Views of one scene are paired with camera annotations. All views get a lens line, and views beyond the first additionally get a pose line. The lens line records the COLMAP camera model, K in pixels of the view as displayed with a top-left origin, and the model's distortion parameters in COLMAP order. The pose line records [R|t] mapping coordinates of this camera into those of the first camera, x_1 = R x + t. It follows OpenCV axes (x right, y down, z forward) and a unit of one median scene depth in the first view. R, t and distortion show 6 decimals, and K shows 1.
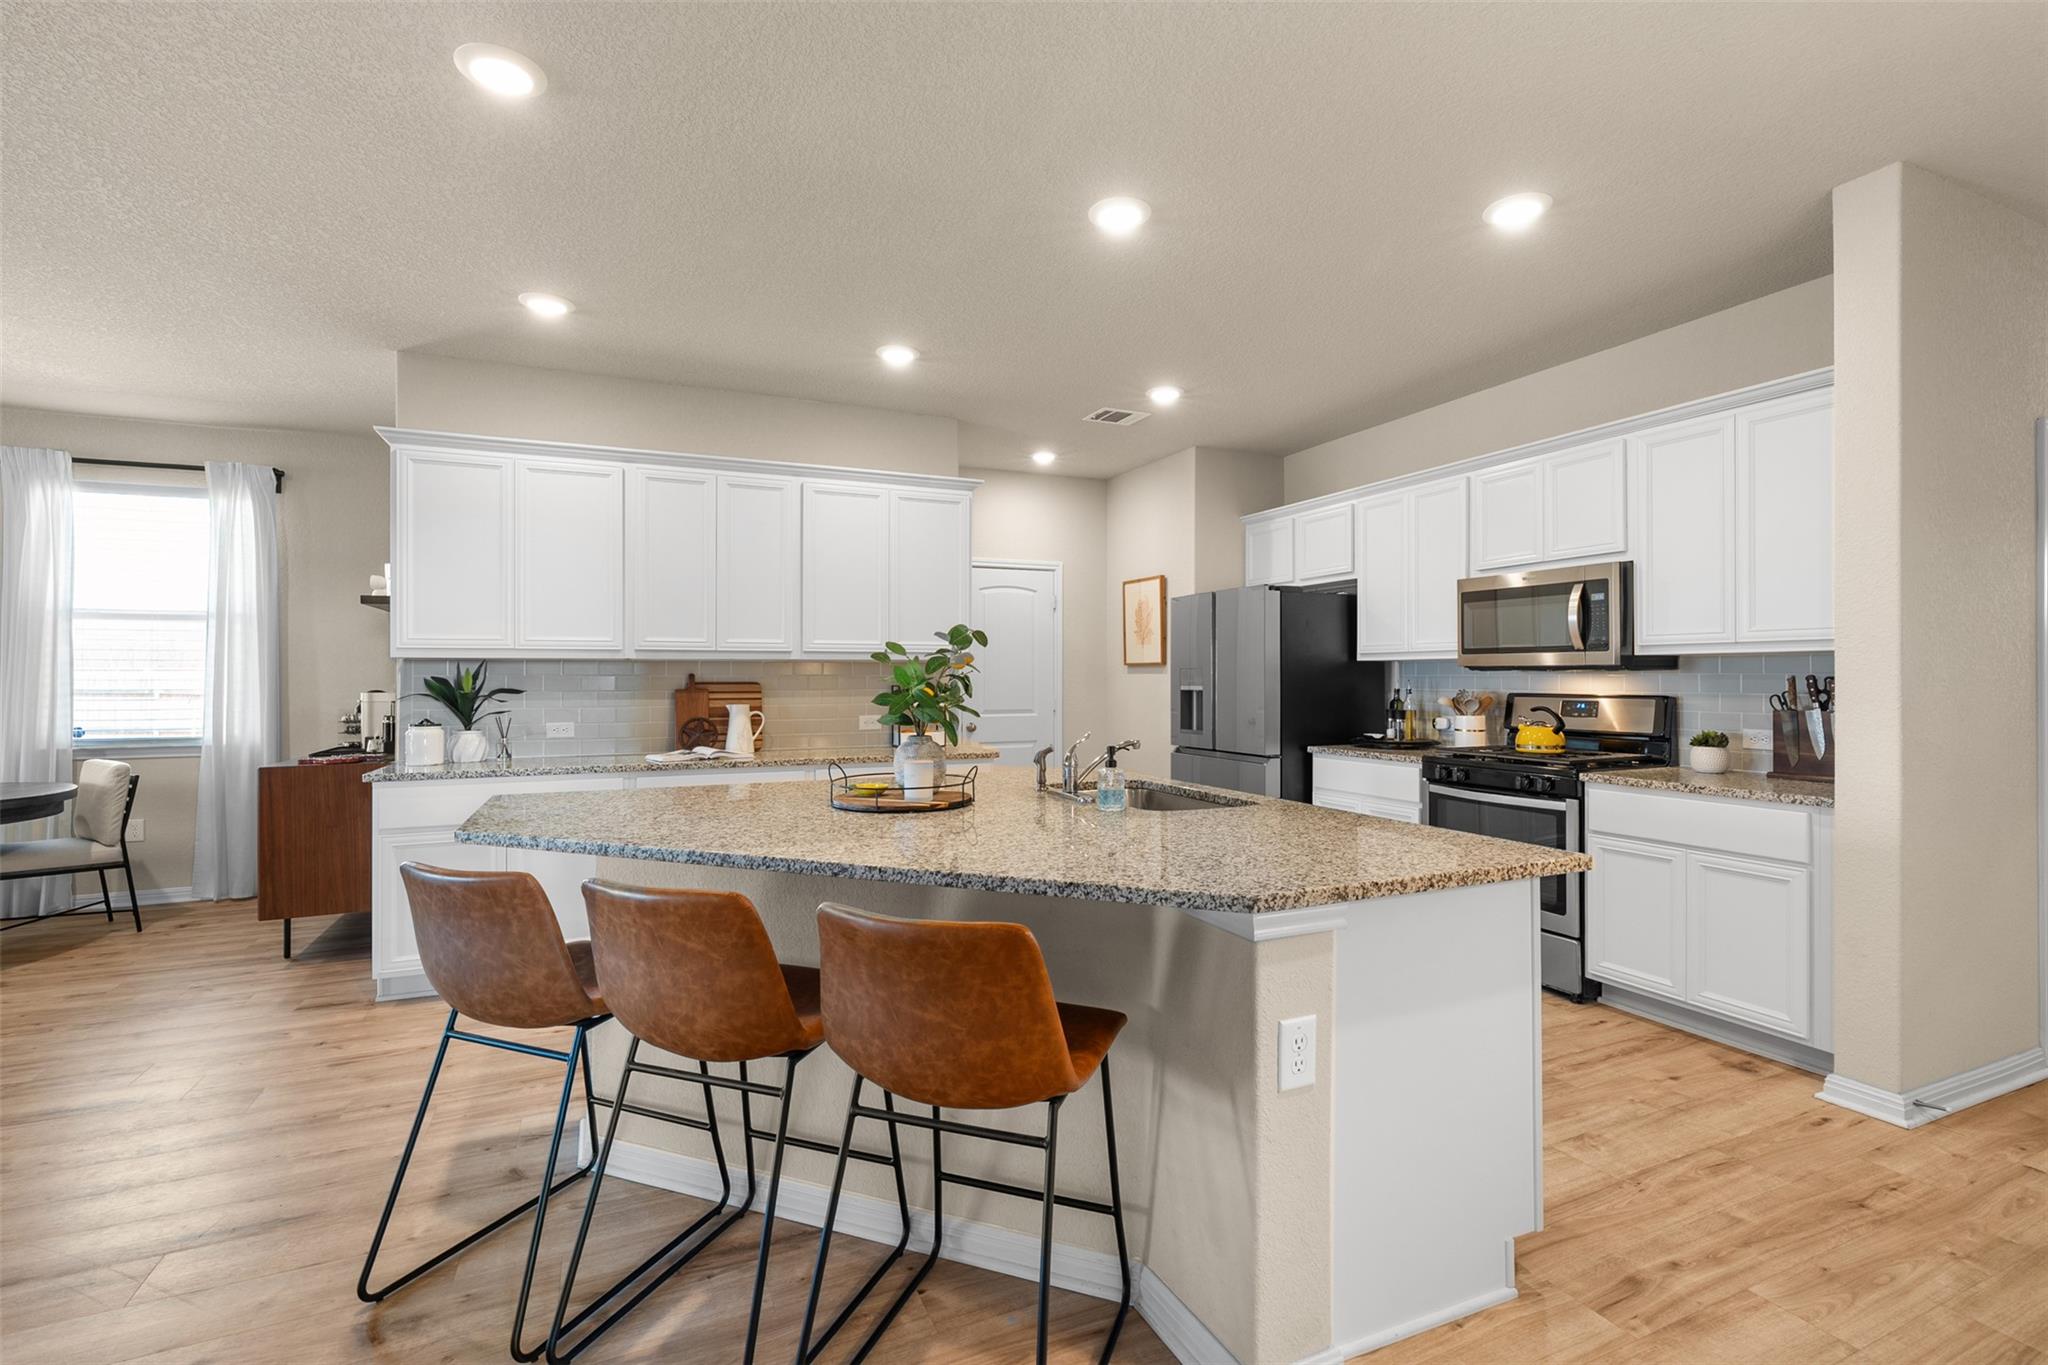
lens RADIAL K [[916.5, 0, 1024.7], [0, 916.5, 672.0], [0, 0, 1]] dist [-0.004873, -0.000374]
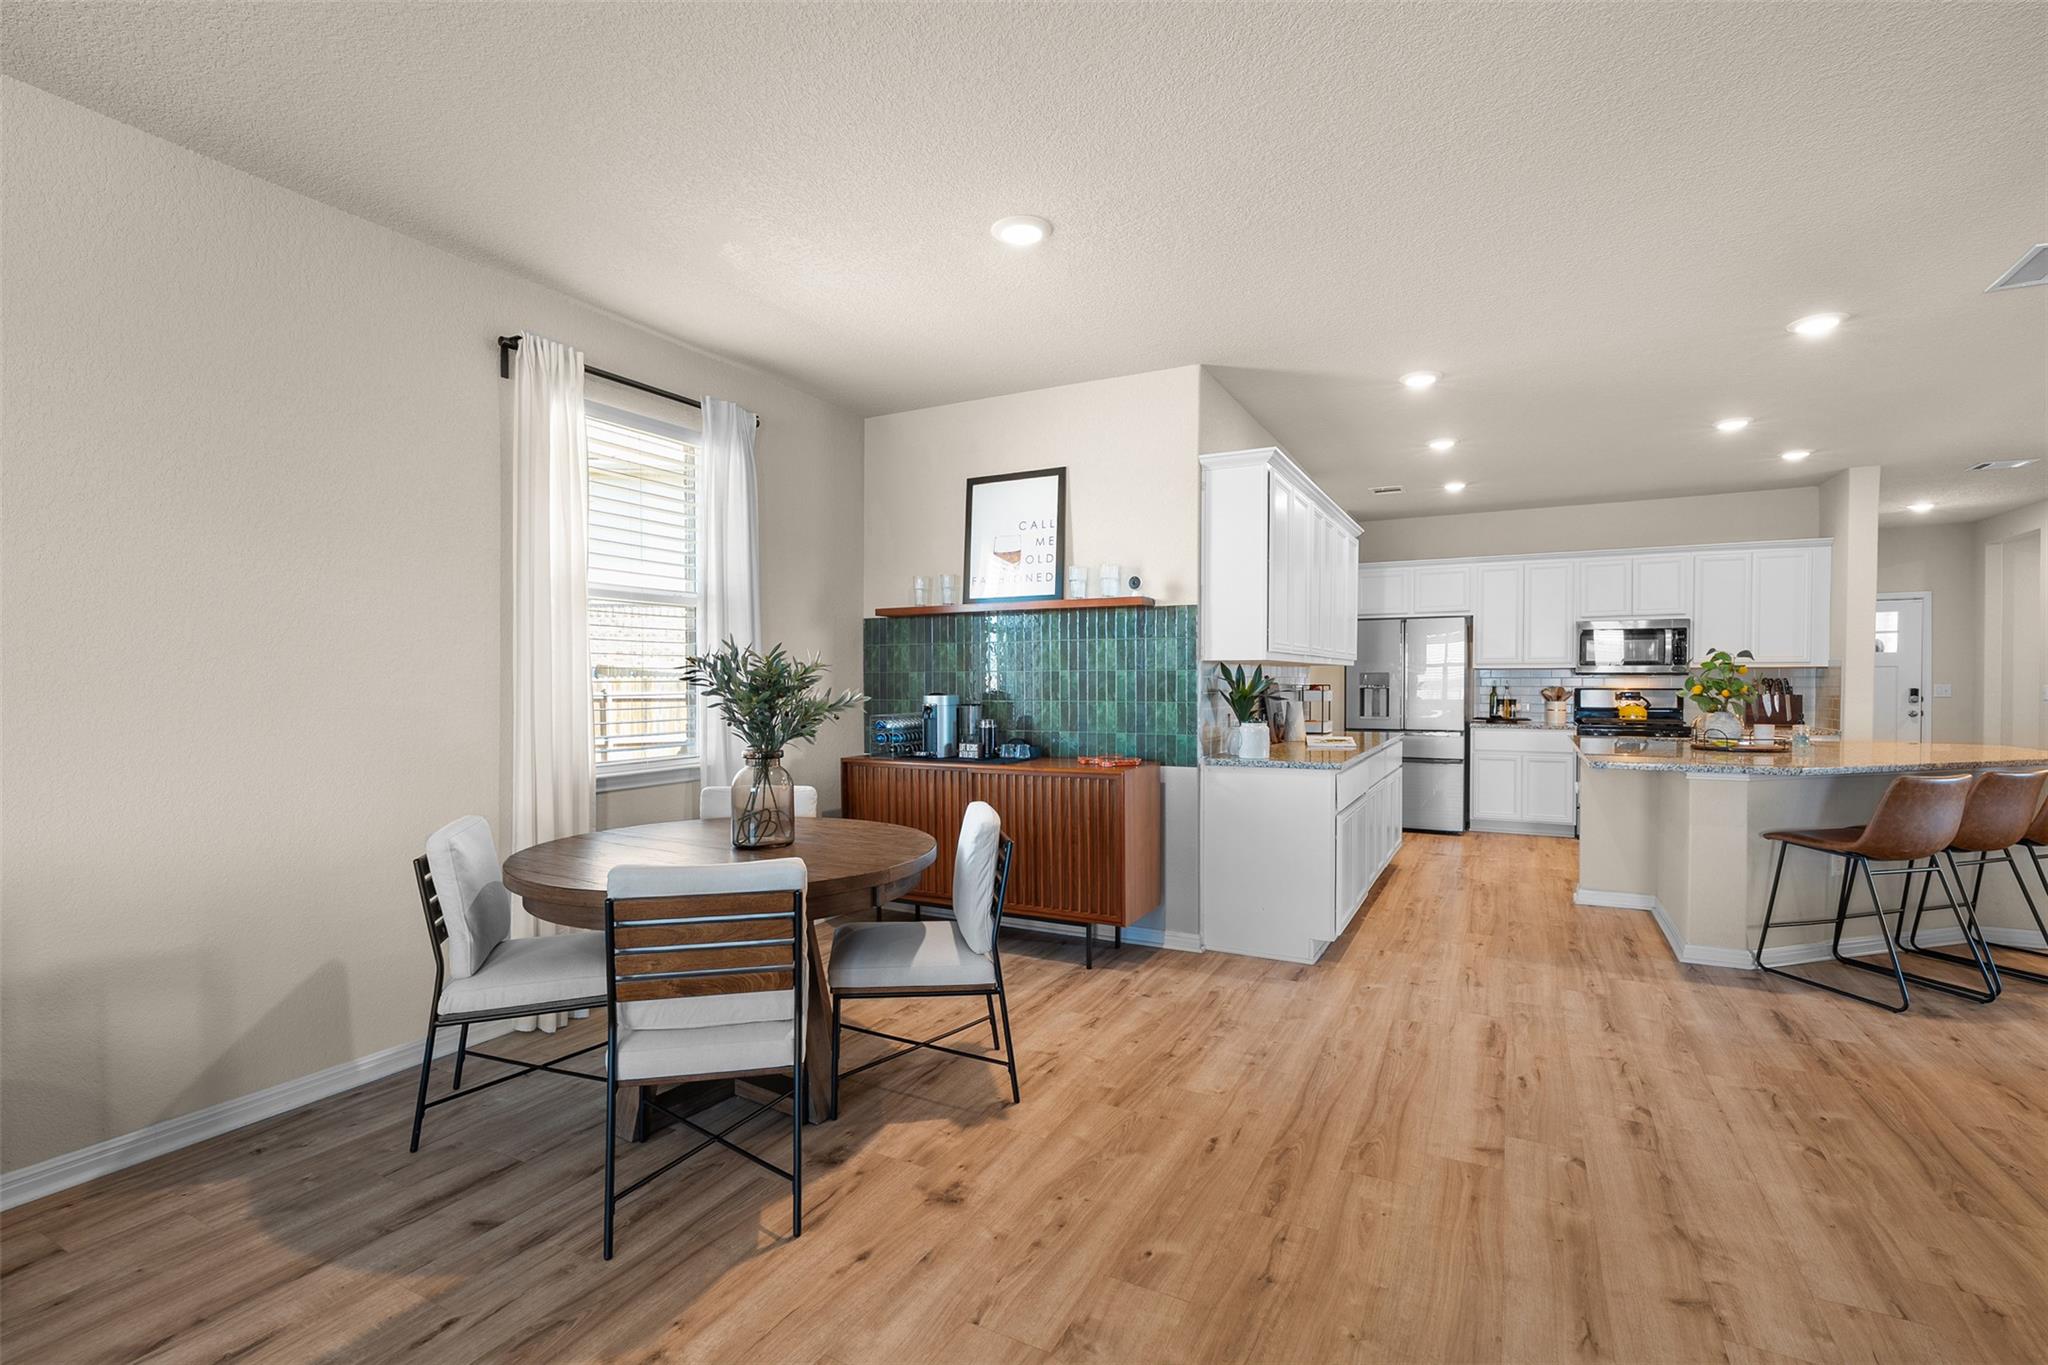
lens RADIAL K [[922.1, 0, 1024.6], [0, 922.1, 692.9], [0, 0, 1]] dist [-0.002021, -0.000025]
pose [[0.792534, -0.009225, 0.609759, -1.410082], [-0.003571, 0.999798, 0.019767, 0.002092], [-0.609818, -0.017843, 0.792341, 0.264719]]
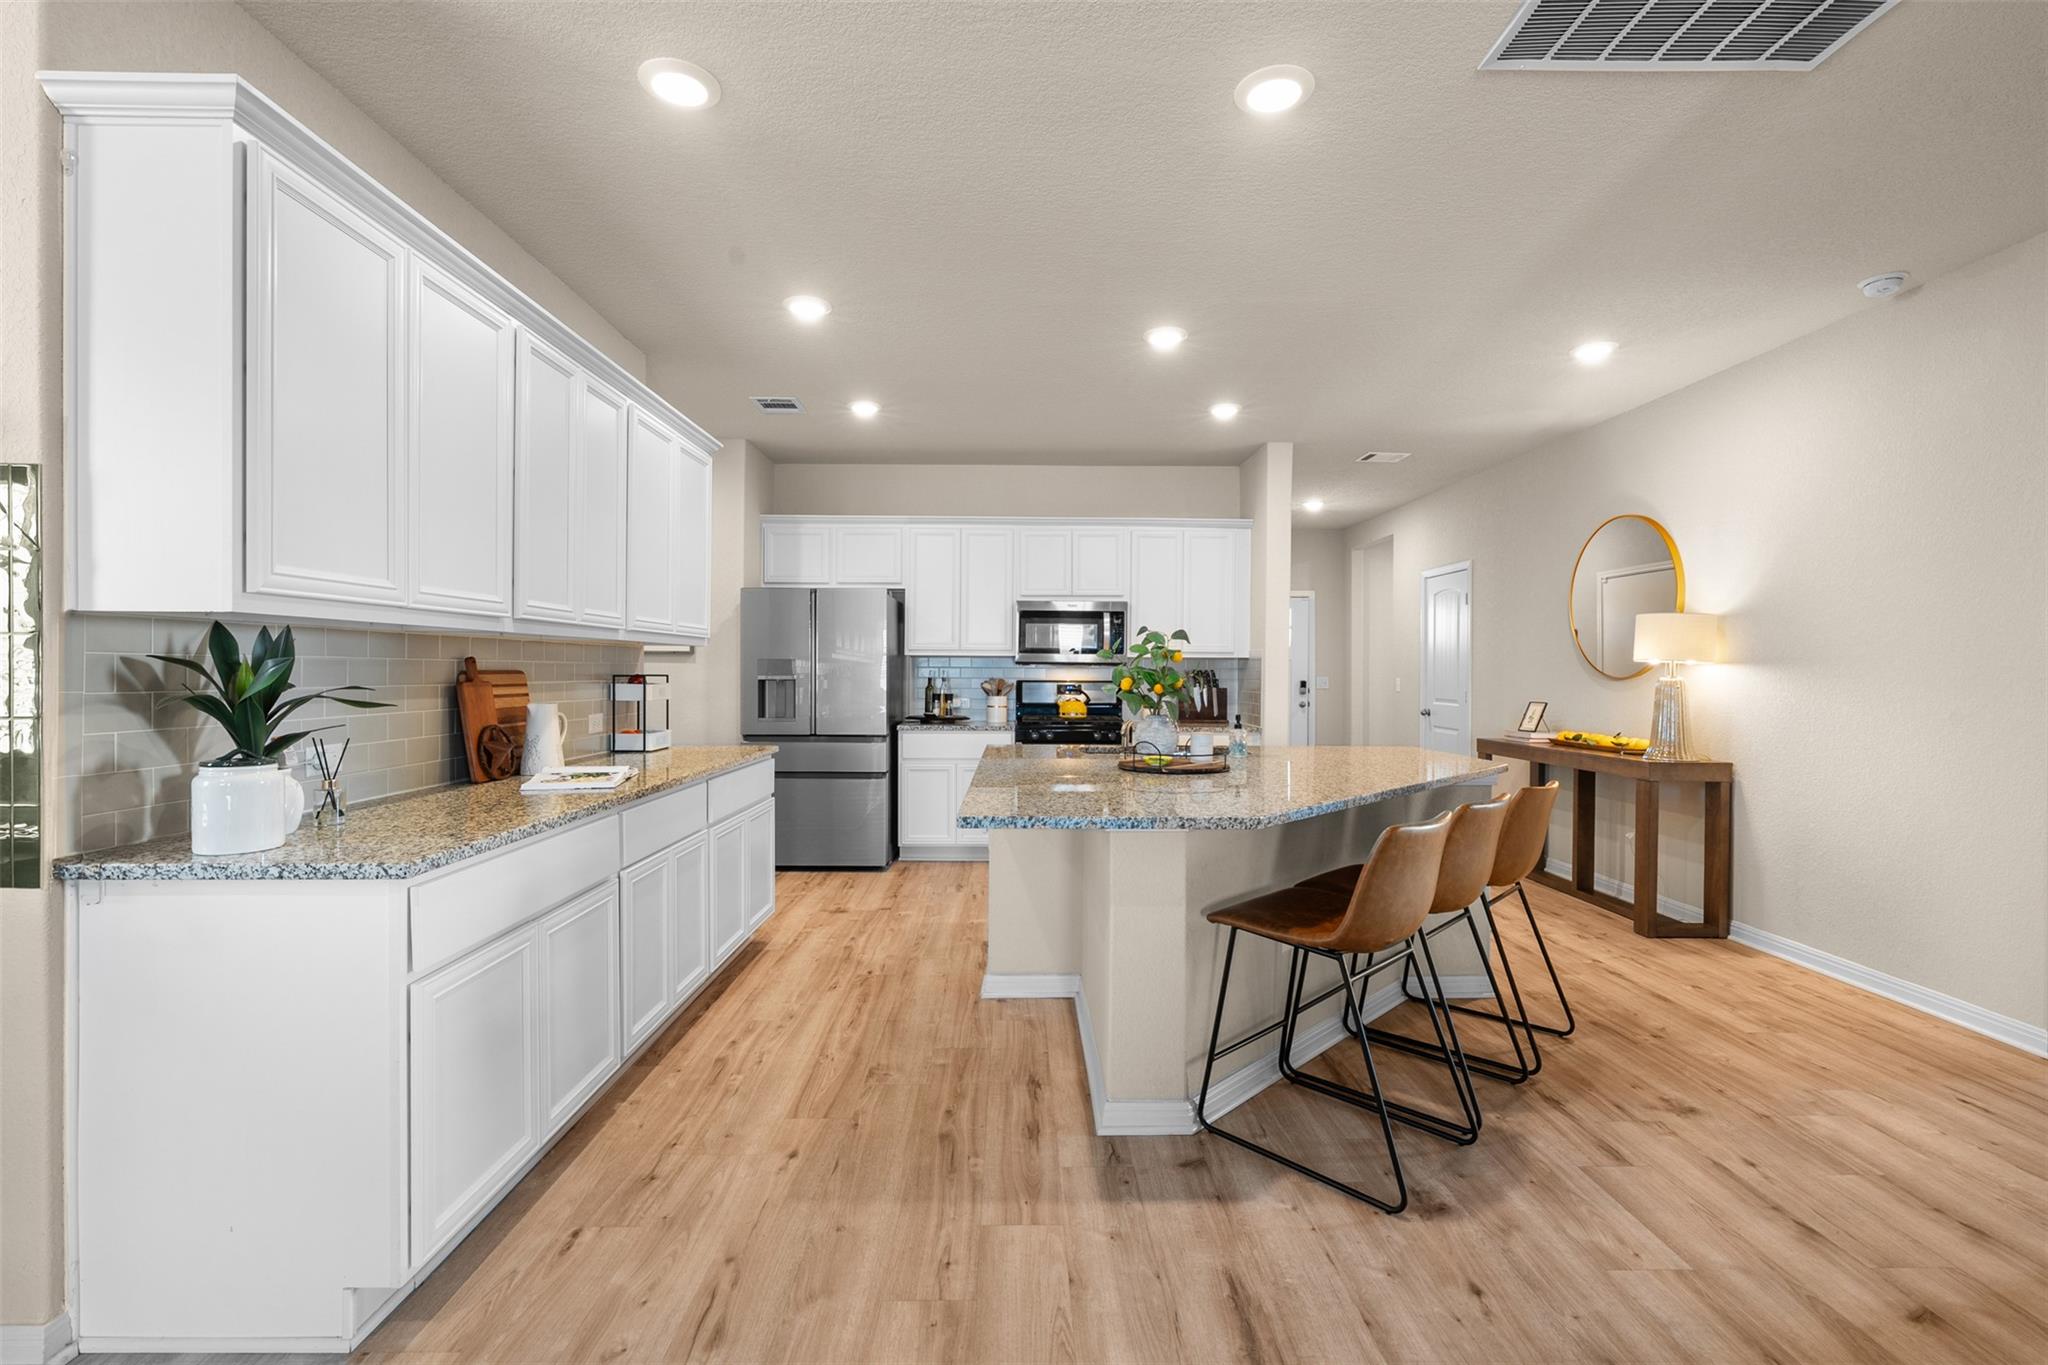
lens RADIAL K [[916.5, 0, 1024.7], [0, 916.5, 672.0], [0, 0, 1]] dist [-0.004873, -0.000374]
pose [[0.401332, 0.002021, 0.915930, -0.835890], [-0.012342, 0.999919, 0.003202, 0.005896], [-0.915849, -0.012590, 0.401325, 0.417270]]
